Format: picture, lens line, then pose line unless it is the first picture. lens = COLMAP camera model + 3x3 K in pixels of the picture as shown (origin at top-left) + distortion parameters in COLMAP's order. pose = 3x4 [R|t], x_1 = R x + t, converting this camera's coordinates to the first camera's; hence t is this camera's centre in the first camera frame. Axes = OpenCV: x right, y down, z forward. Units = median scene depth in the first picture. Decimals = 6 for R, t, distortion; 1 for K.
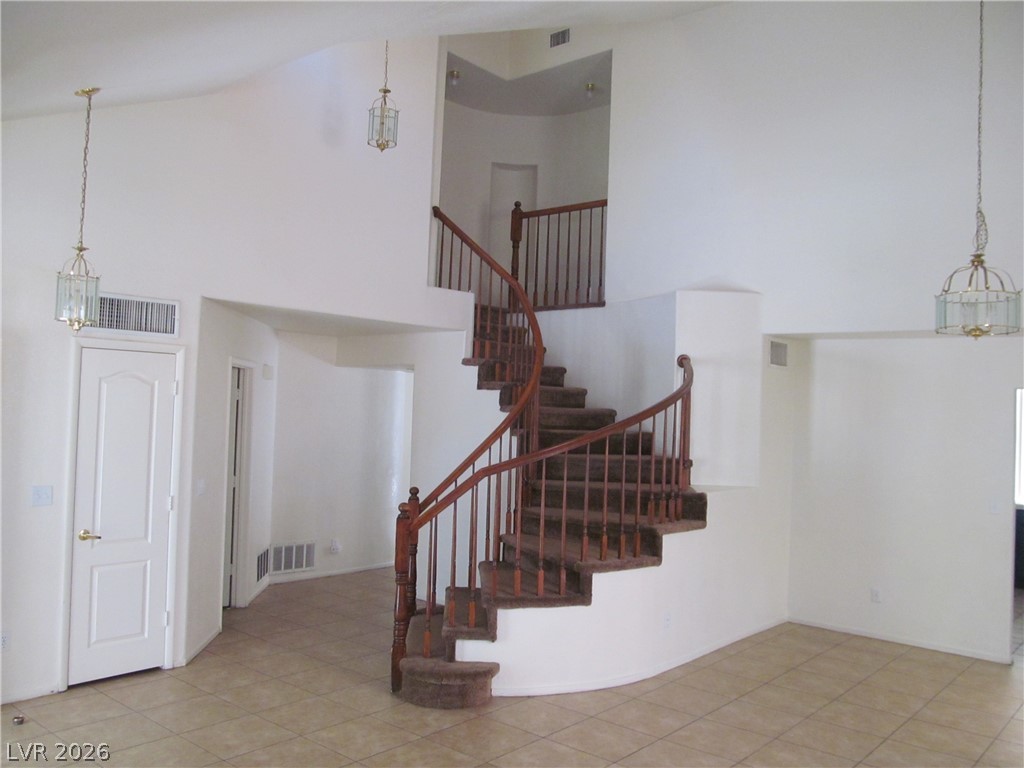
lens RADIAL K [[868.0, 0, 509.0], [0, 868.0, 379.6], [0, 0, 1]] dist [-0.048128, 0.042580]
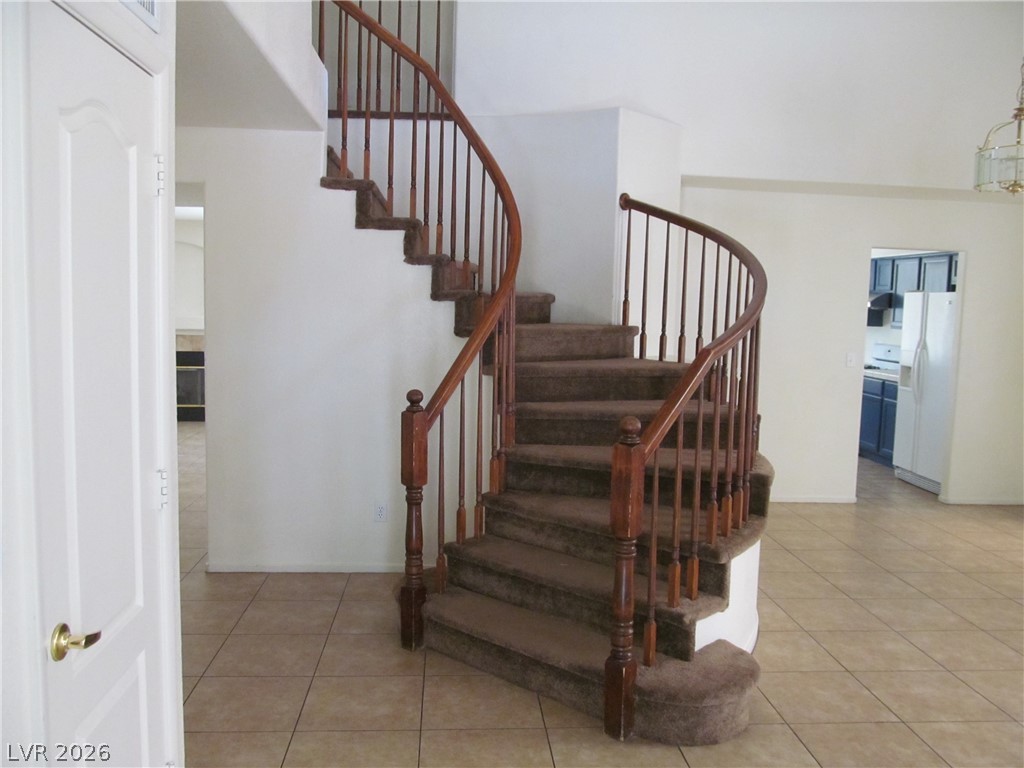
lens RADIAL K [[868.0, 0, 509.0], [0, 868.0, 379.6], [0, 0, 1]] dist [-0.048128, 0.042580]
pose [[0.704823, -0.080536, 0.704797, -0.504891], [-0.030394, 0.989194, 0.143430, 0.033869], [-0.708732, -0.122514, 0.694758, 0.588166]]
